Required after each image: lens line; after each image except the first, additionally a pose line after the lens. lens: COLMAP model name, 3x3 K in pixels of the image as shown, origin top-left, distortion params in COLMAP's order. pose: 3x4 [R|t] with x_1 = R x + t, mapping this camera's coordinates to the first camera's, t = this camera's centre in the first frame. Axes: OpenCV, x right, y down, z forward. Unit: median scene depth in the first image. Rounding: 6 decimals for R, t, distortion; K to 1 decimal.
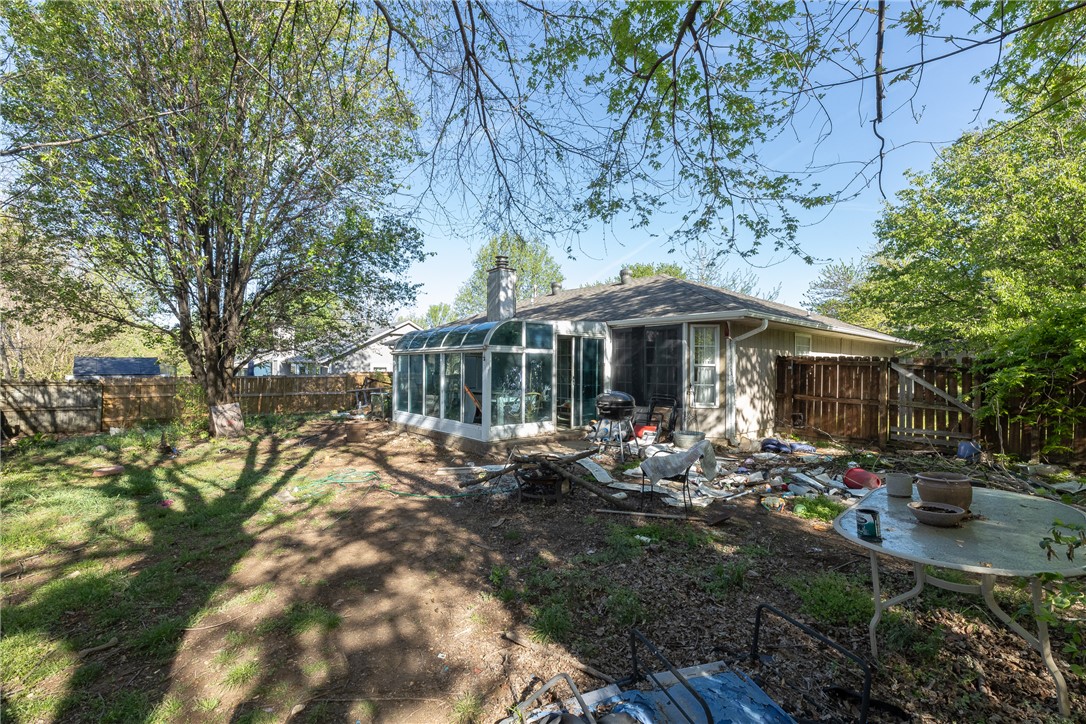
lens RADIAL K [[462.6, 0, 552.2], [0, 462.6, 362.1], [0, 0, 1]] dist [0.001854, 0.000397]
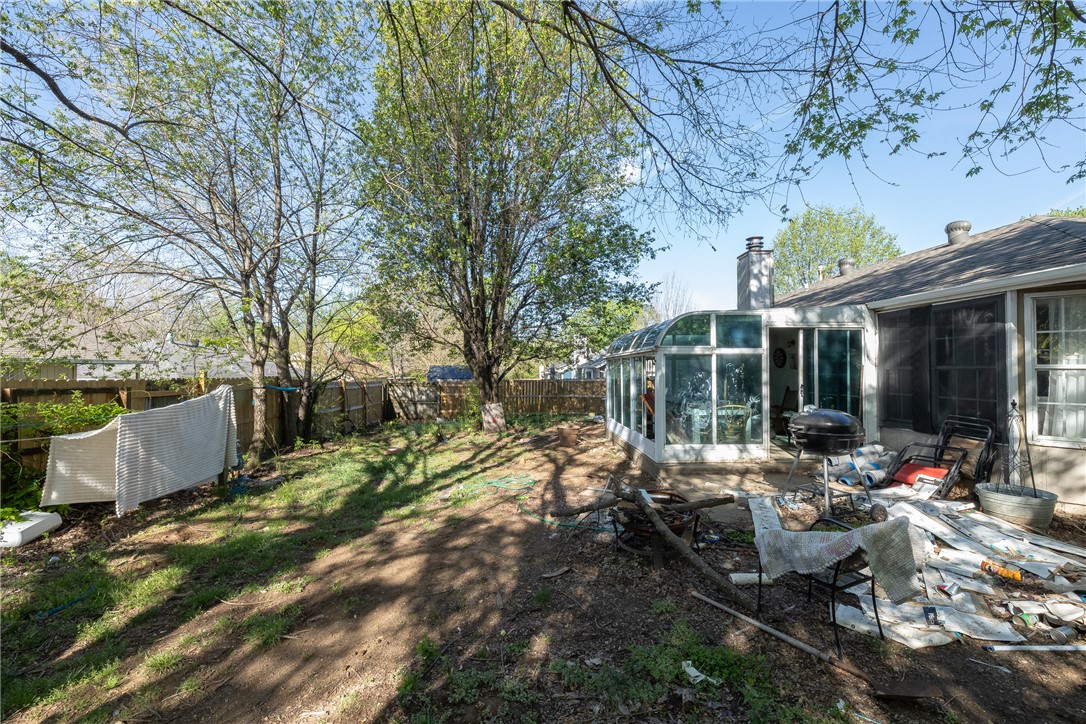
lens RADIAL K [[462.6, 0, 540.4], [0, 462.6, 362.5], [0, 0, 1]] dist [0.001854, 0.000397]
pose [[0.775573, -0.017928, -0.631004, 0.198911], [0.013684, 0.999839, -0.011588, -0.000691], [0.631110, 0.000353, 0.775693, 0.203339]]
